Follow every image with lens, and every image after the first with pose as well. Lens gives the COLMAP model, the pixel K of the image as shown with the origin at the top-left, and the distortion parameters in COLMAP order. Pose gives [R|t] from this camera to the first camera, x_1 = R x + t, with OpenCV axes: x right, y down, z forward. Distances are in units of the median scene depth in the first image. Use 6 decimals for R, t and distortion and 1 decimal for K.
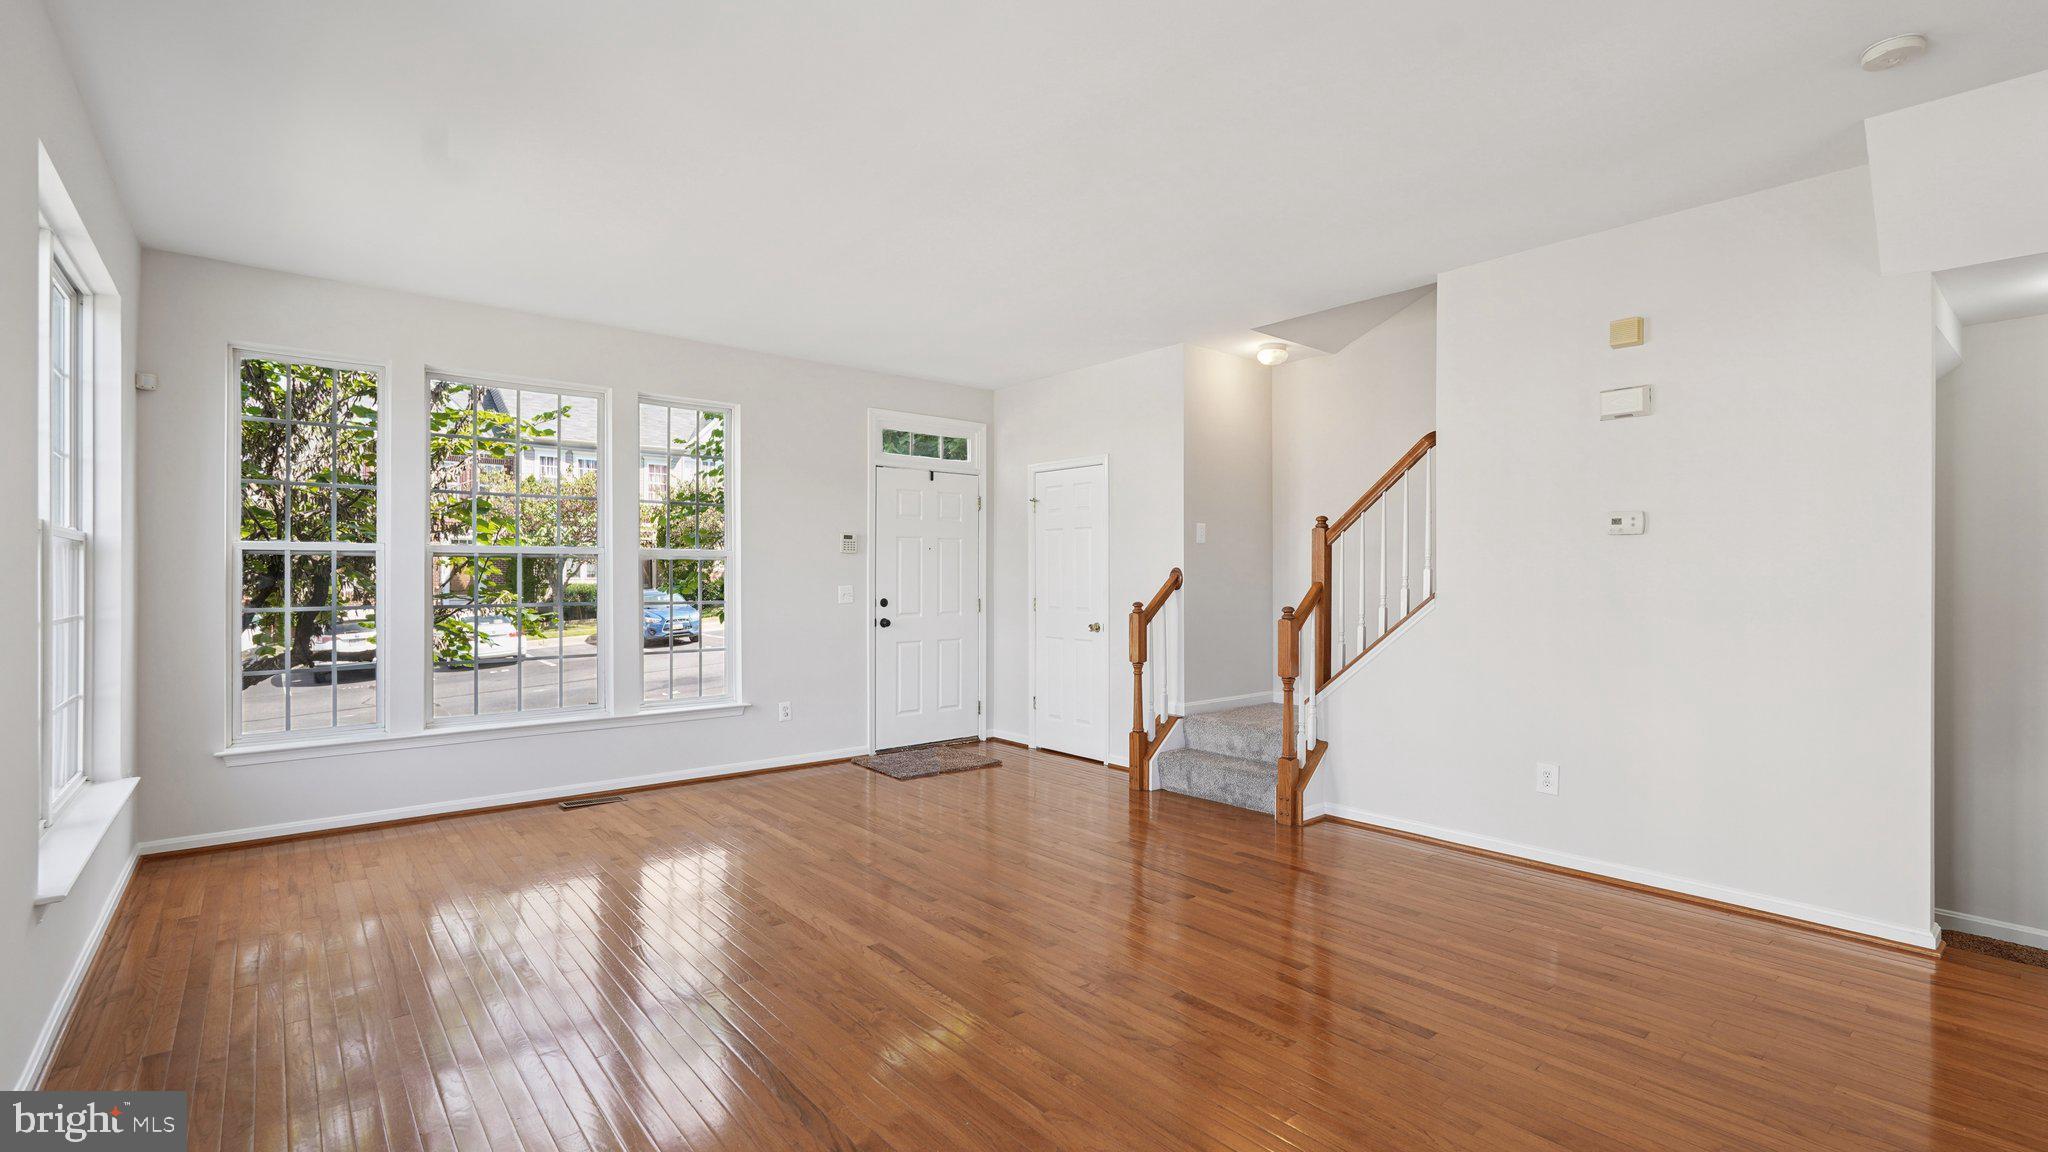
lens RADIAL K [[893.3, 0, 1031.6], [0, 893.3, 579.4], [0, 0, 1]] dist [-0.011219, -0.000175]
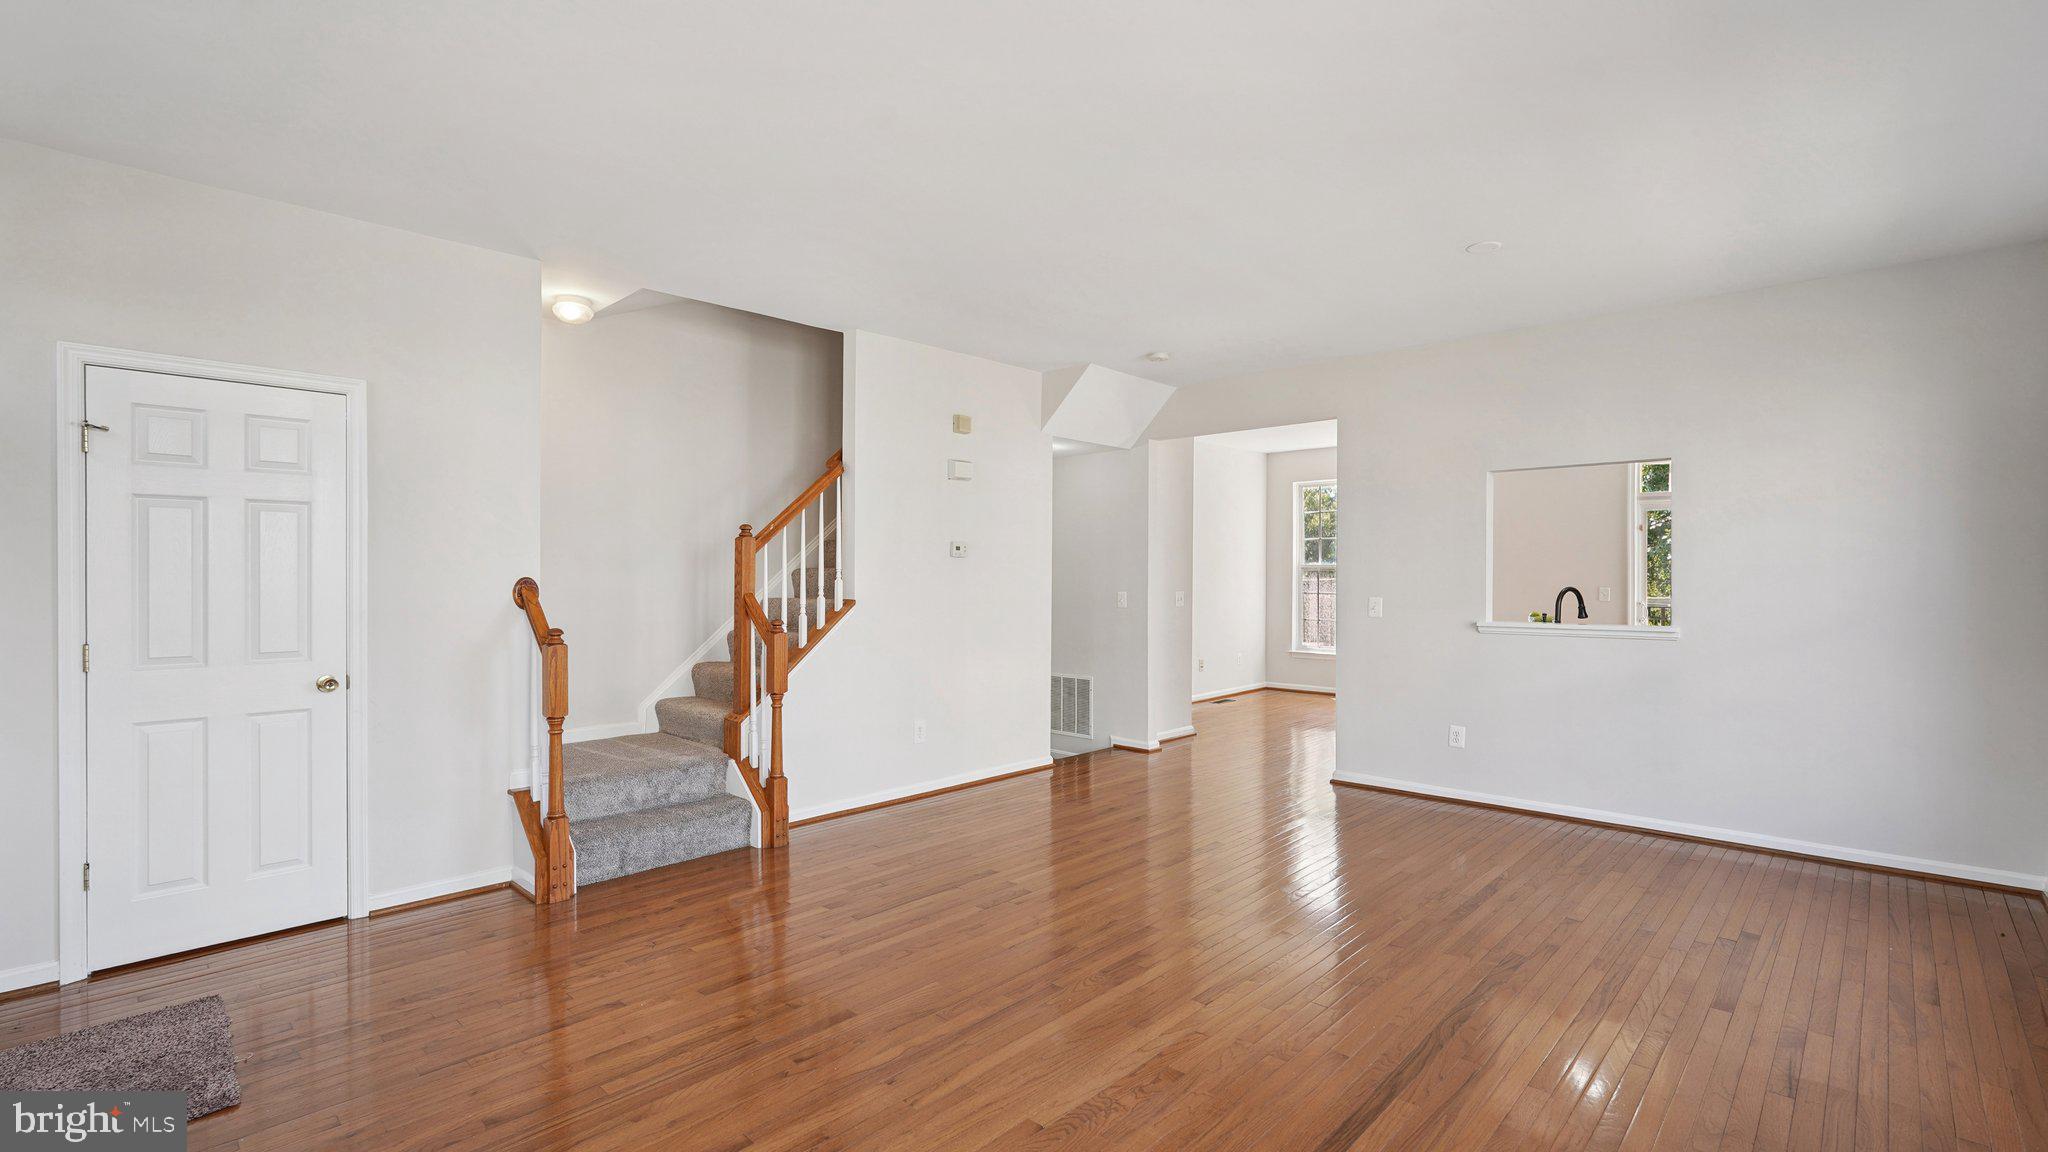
lens RADIAL K [[893.3, 0, 1024.0], [0, 893.3, 573.0], [0, 0, 1]] dist [-0.011219, -0.000175]
pose [[-0.085622, 0.006443, 0.996307, -0.802288], [0.010957, 0.999925, -0.005525, -0.011673], [-0.996267, 0.010443, -0.085686, 0.951398]]
